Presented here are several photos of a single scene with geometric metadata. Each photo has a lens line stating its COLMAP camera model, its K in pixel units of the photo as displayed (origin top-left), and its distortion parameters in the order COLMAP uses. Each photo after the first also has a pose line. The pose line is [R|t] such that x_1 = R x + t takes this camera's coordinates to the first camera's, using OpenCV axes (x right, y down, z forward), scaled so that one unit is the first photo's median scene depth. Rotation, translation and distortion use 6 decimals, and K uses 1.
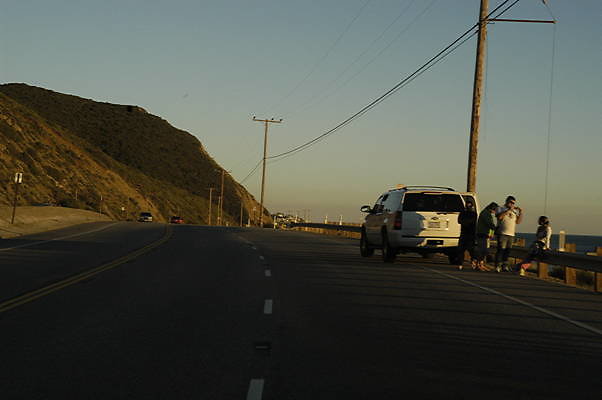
lens RADIAL K [[1046.8, 0, 299.7], [0, 1046.8, 201.3], [0, 0, 1]] dist [-0.055634, 0.000000]
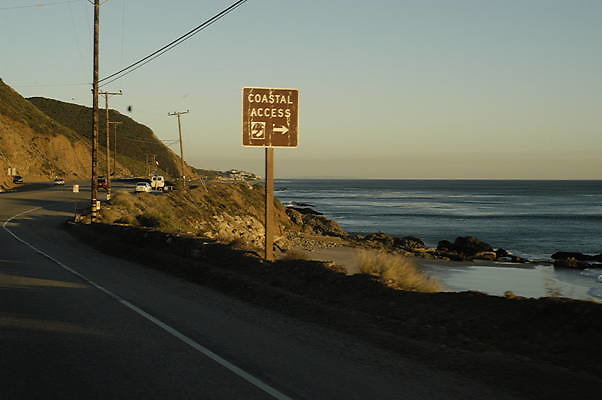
lens RADIAL K [[1062.2, 0, 301.1], [0, 1062.2, 199.7], [0, 0, 1]] dist [0.107050, 0.000000]
pose [[0.999023, -0.033112, 0.029282, 0.151222], [0.031869, 0.998611, 0.041954, -0.017167], [-0.030630, -0.040980, 0.998690, -1.216533]]
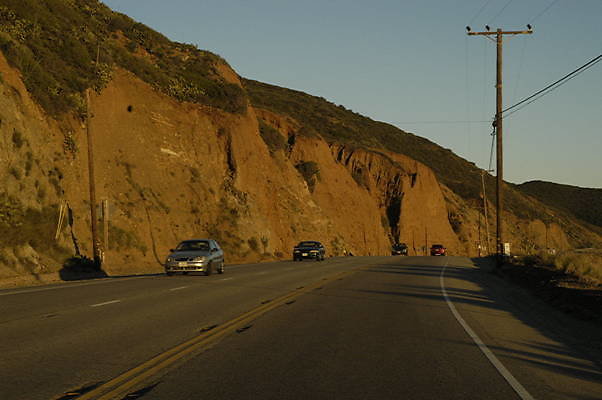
lens RADIAL K [[1072.8, 0, 299.0], [0, 1072.8, 201.8], [0, 0, 1]] dist [0.075803, 0.000000]
pose [[0.903279, -0.063333, -0.424353, 0.278453], [0.049435, 0.997821, -0.043695, -0.020934], [0.426195, 0.018491, 0.904442, -1.611145]]
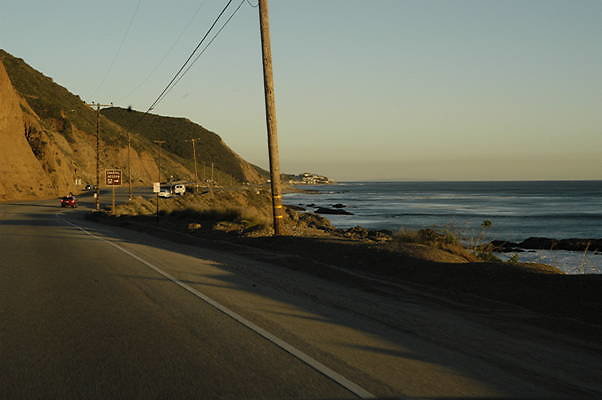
lens RADIAL K [[1062.2, 0, 298.9], [0, 1062.2, 203.3], [0, 0, 1]] dist [0.107050, 0.000000]
pose [[0.998201, -0.039191, -0.045385, 0.193066], [0.041019, 0.998355, 0.040068, -0.020785], [0.043740, -0.041858, 0.998166, -1.354066]]
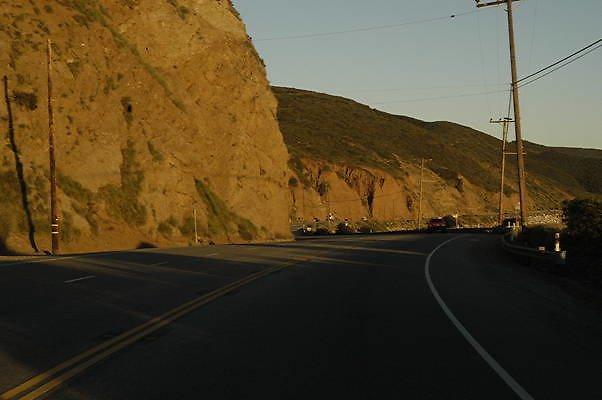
lens RADIAL K [[1154.4, 0, 301.1], [0, 1154.4, 200.1], [0, 0, 1]] dist [-0.297795, 0.000000]
pose [[0.875224, -0.049426, -0.481185, 0.737855], [0.052364, 0.998601, -0.007330, -0.032909], [0.480875, -0.018781, 0.876588, -2.432508]]
